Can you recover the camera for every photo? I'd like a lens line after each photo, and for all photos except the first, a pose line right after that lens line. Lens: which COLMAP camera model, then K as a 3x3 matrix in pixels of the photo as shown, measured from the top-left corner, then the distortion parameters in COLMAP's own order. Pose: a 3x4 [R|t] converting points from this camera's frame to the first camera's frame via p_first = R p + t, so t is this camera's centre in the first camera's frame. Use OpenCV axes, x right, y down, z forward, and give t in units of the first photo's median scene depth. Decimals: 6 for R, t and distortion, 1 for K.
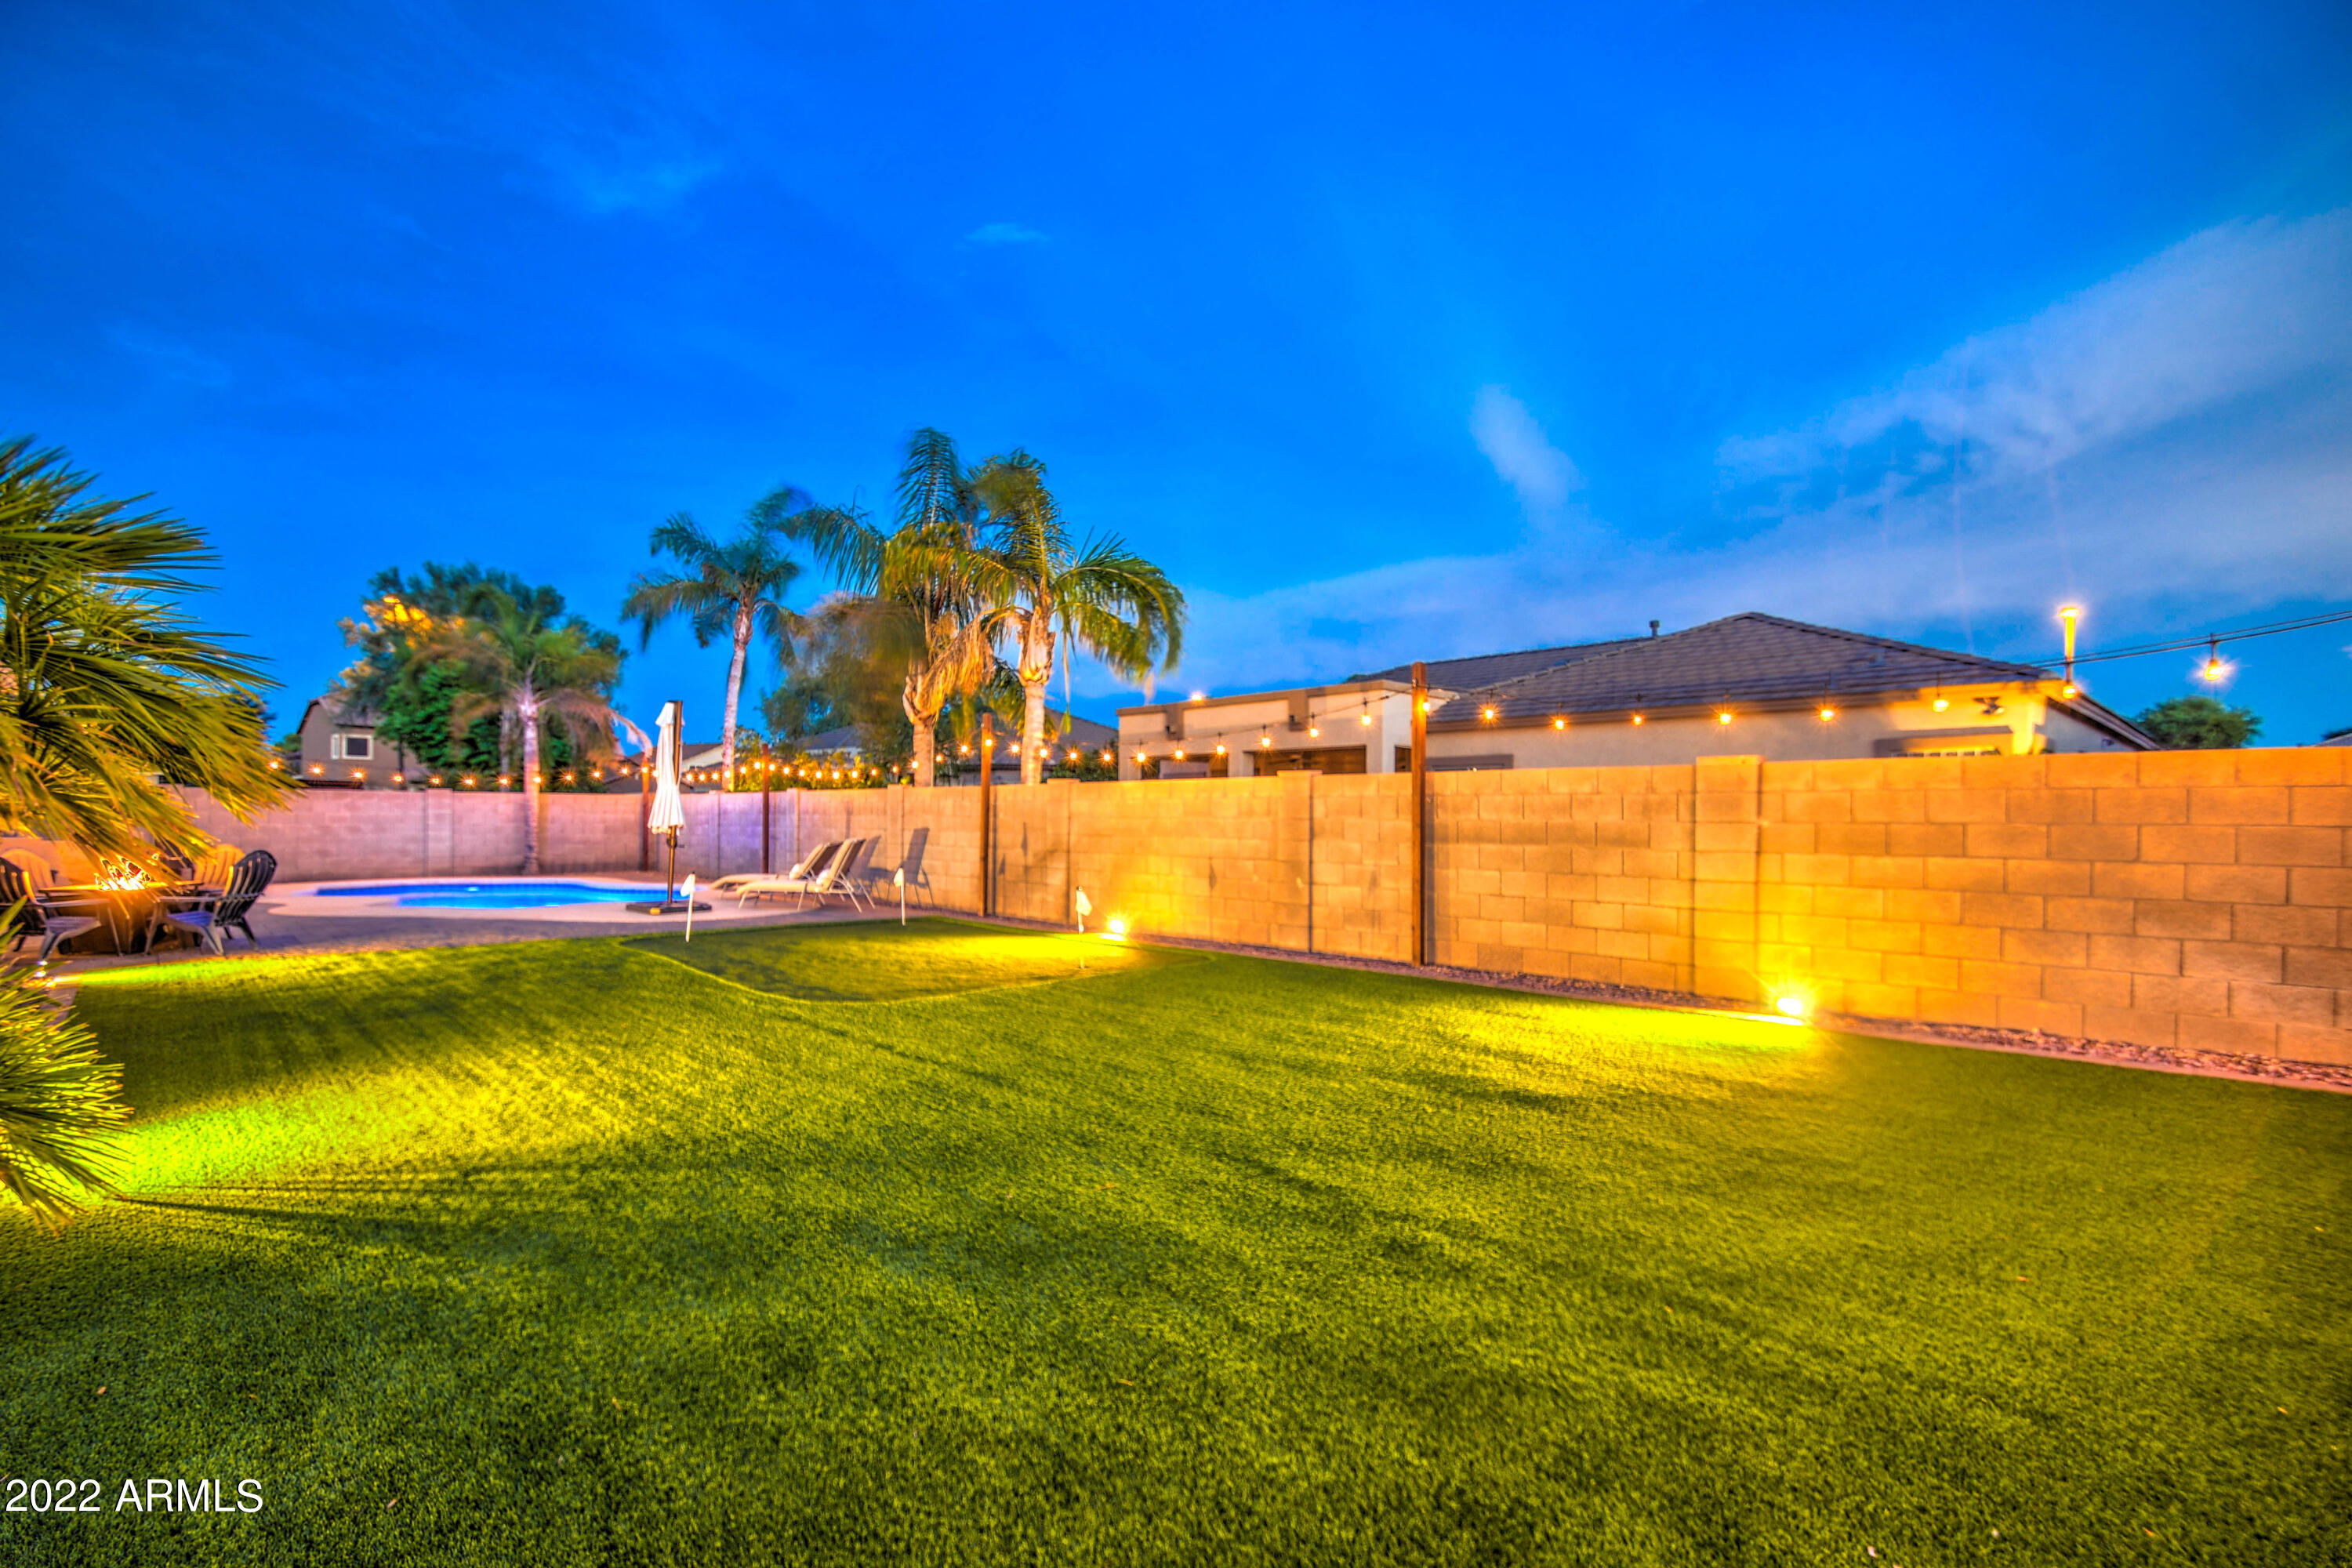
lens RADIAL K [[1054.1, 0, 1180.0], [0, 1054.1, 842.9], [0, 0, 1]] dist [0.013547, -0.013472]
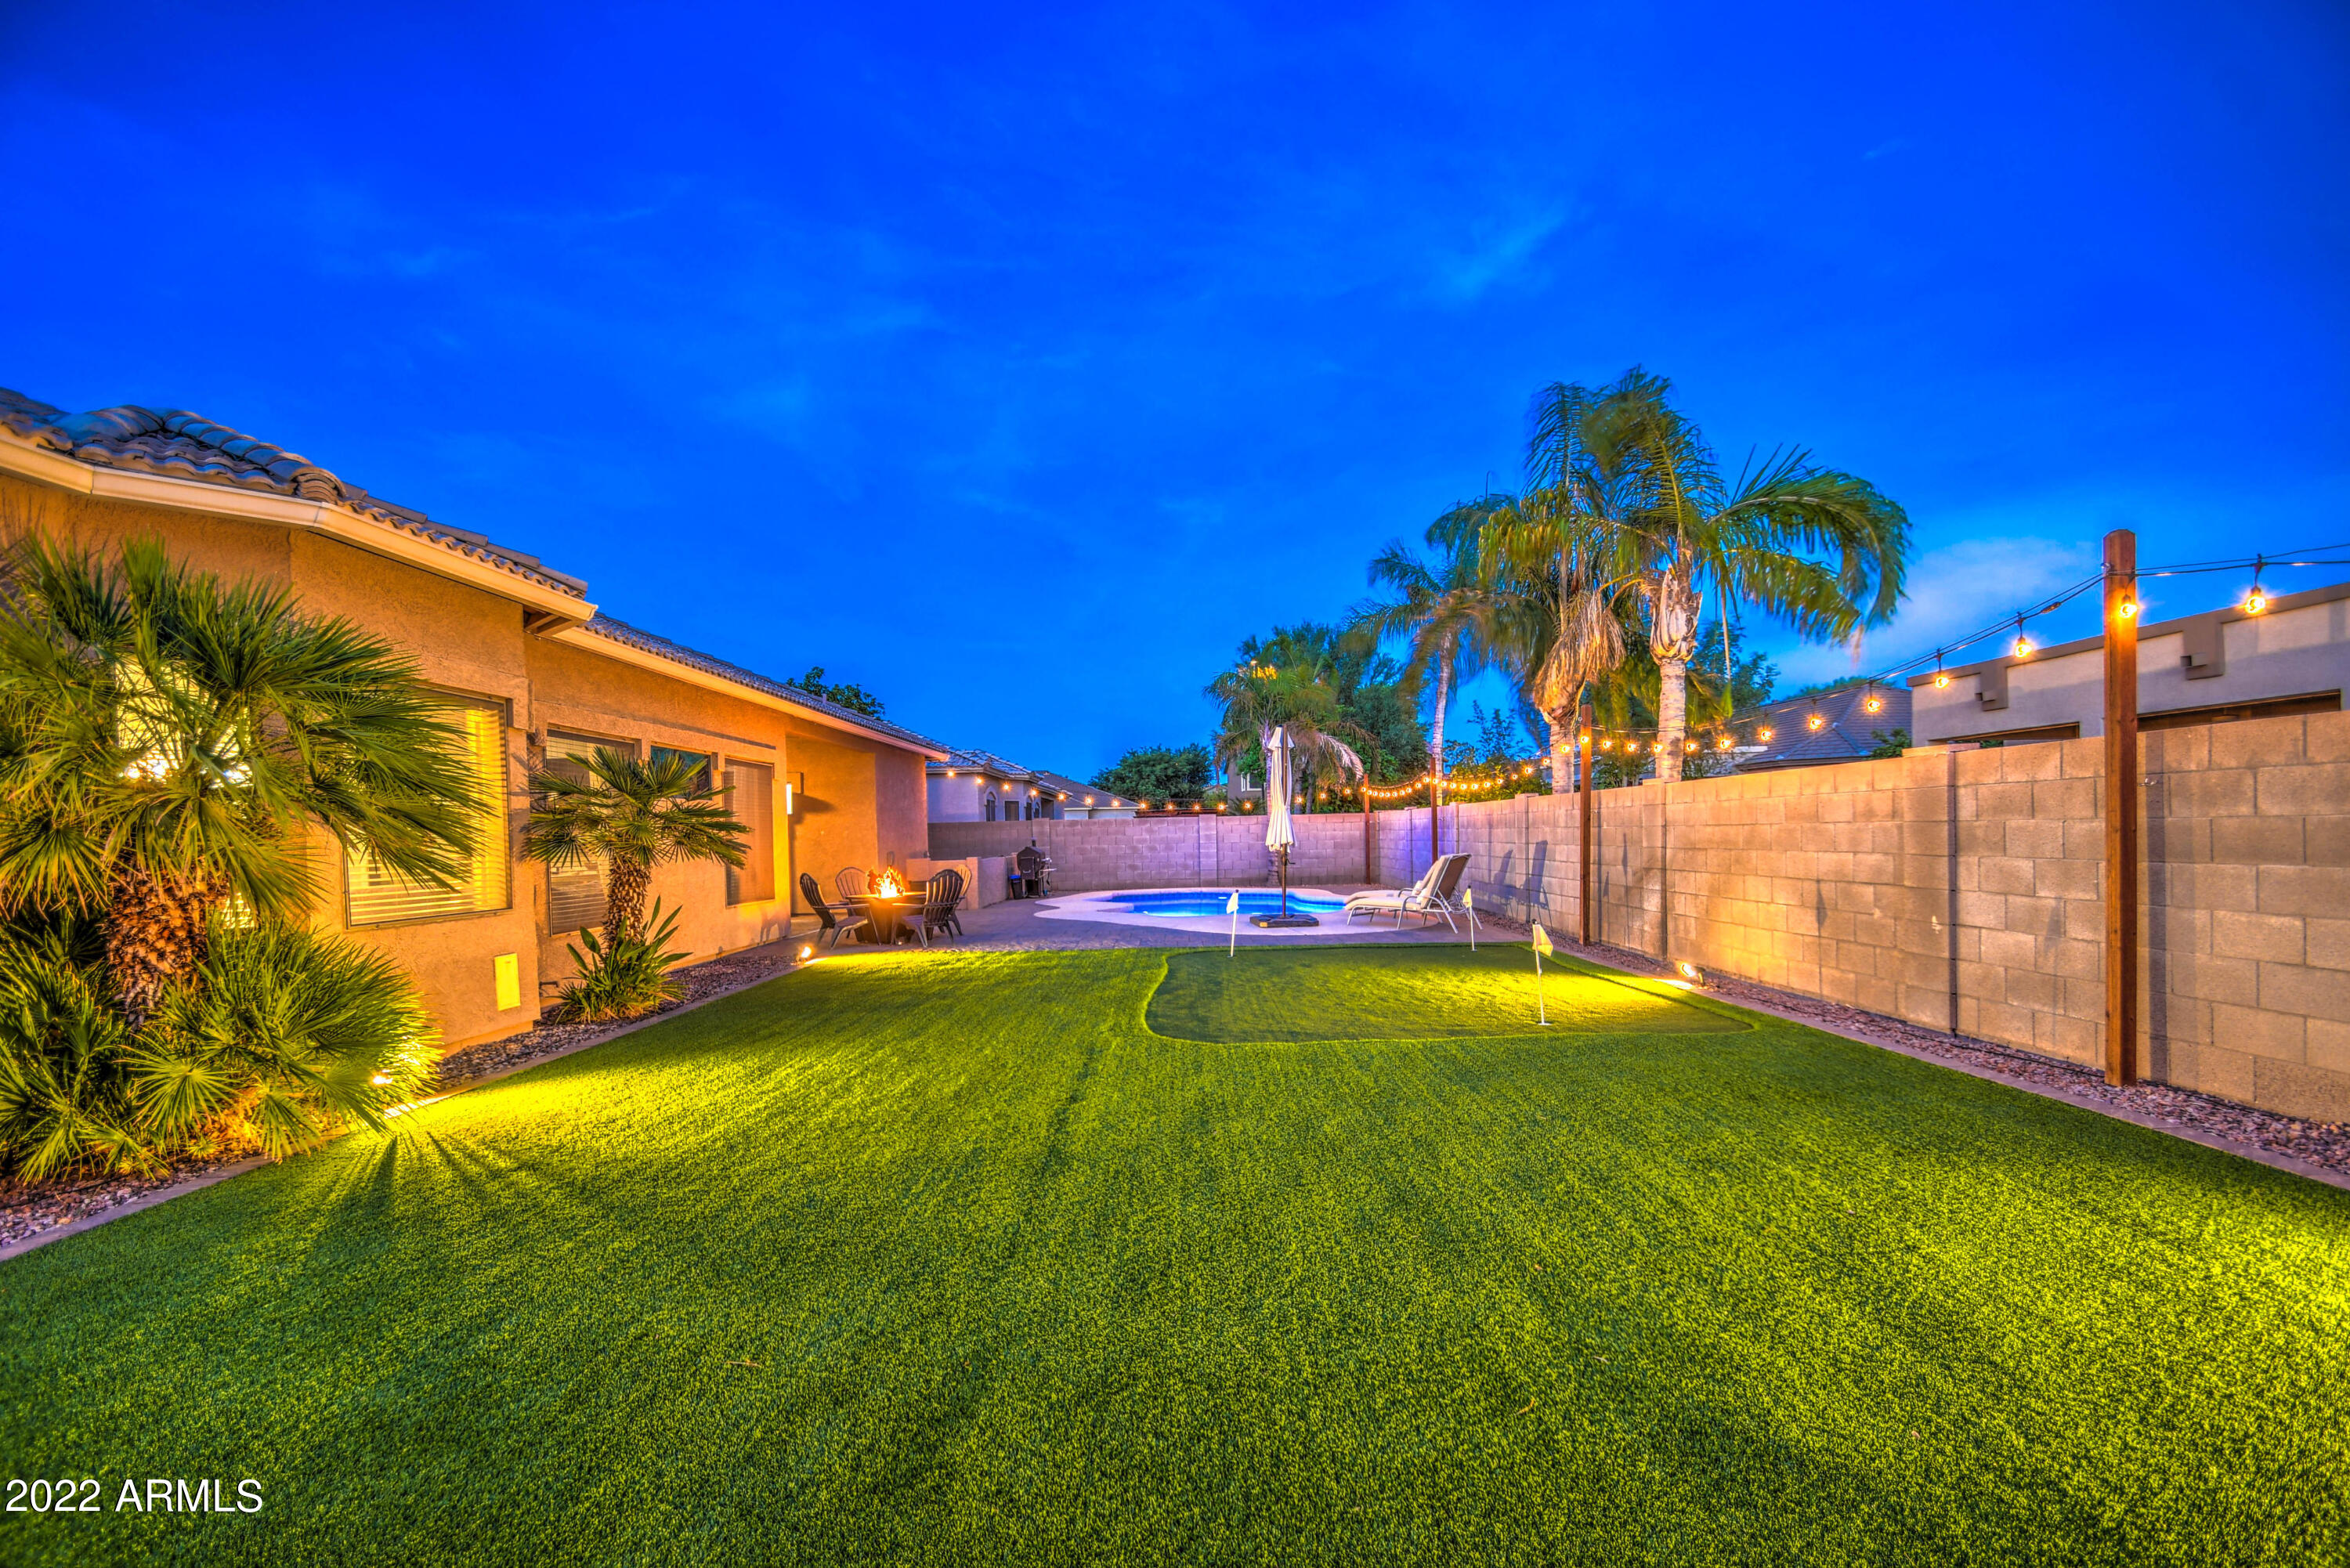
lens RADIAL K [[1053.1, 0, 1179.0], [0, 1053.1, 842.9], [0, 0, 1]] dist [0.013547, -0.013472]
pose [[0.727662, -0.014890, -0.685774, 0.219981], [0.008222, 0.999882, -0.012986, -0.005724], [0.685887, 0.003811, 0.727698, 0.231177]]
